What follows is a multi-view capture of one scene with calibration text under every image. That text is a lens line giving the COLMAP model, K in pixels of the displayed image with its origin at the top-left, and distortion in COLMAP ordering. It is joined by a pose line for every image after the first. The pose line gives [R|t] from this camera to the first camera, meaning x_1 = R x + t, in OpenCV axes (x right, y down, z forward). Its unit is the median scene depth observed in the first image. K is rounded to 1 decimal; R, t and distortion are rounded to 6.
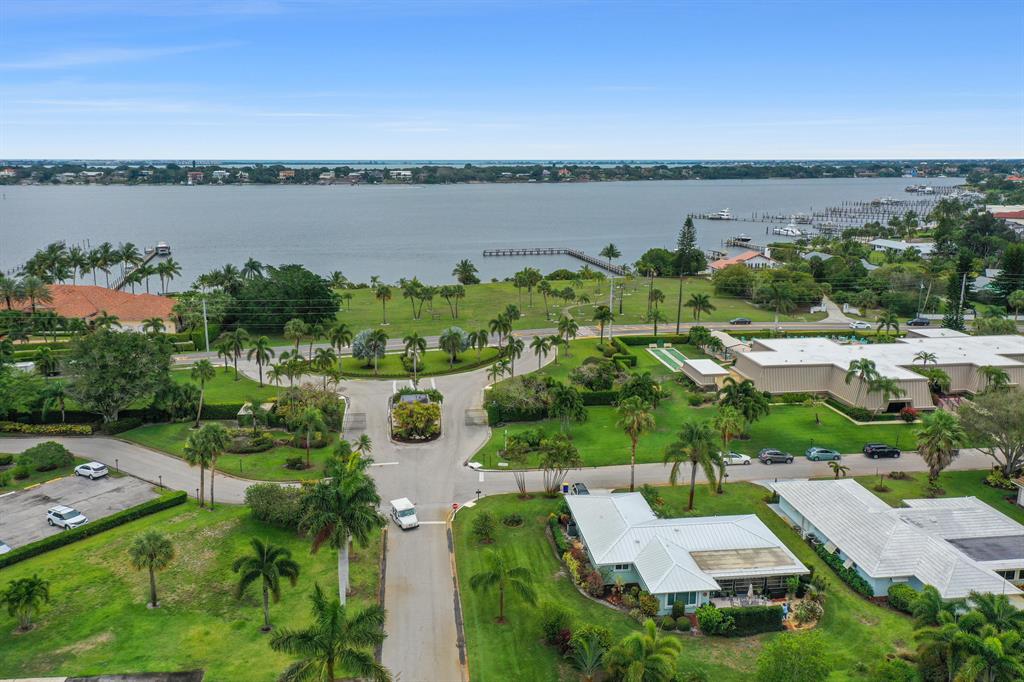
lens RADIAL K [[802.1, 0, 510.7], [0, 802.1, 353.3], [0, 0, 1]] dist [0.008761, 0.009080]
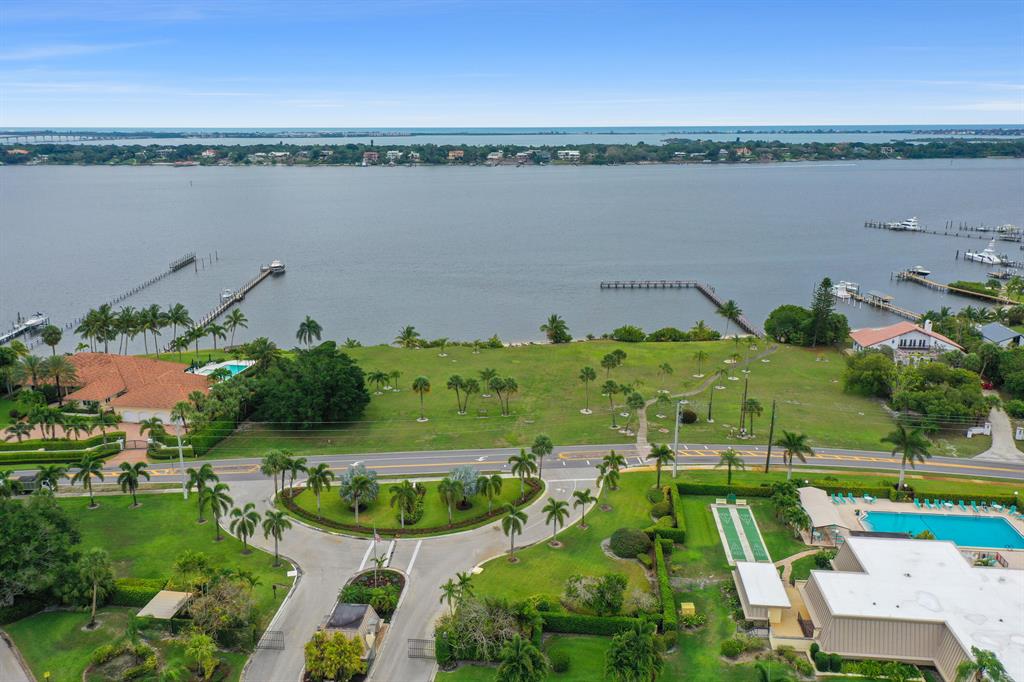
lens RADIAL K [[809.3, 0, 512.0], [0, 809.3, 341.0], [0, 0, 1]] dist [0.002405, 0.000466]
pose [[0.975428, 0.049621, -0.214659, 0.085203], [-0.044640, 0.998611, 0.027993, -0.106233], [0.215750, -0.017723, 0.976288, 0.122954]]
